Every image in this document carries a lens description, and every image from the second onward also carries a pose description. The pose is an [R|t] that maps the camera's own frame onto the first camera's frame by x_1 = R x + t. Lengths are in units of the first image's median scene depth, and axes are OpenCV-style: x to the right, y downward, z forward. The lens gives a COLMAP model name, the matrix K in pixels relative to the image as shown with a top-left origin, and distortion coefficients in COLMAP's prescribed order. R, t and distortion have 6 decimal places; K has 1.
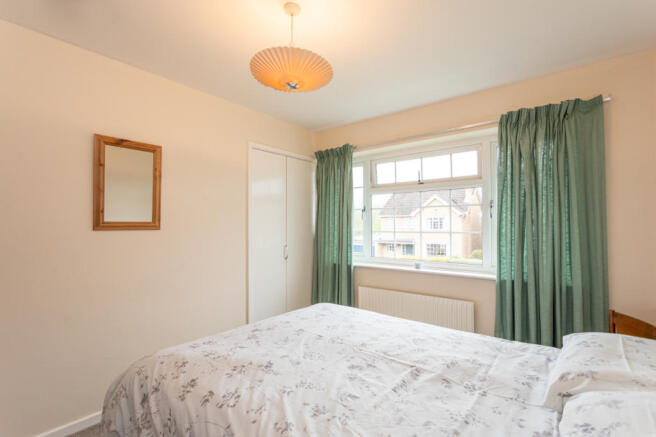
lens RADIAL K [[311.6, 0, 323.3], [0, 311.6, 223.3], [0, 0, 1]] dist [0.004761, -0.000030]
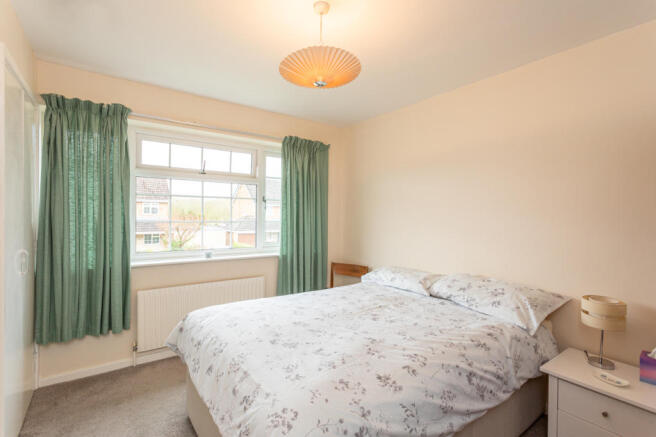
lens RADIAL K [[311.6, 0, 328.3], [0, 311.6, 212.7], [0, 0, 1]] dist [0.004761, -0.000030]
pose [[0.257900, 0.007879, 0.966140, -0.715602], [-0.020050, 0.999795, -0.002802, -0.007120], [-0.965964, -0.018648, 0.258005, 0.458918]]
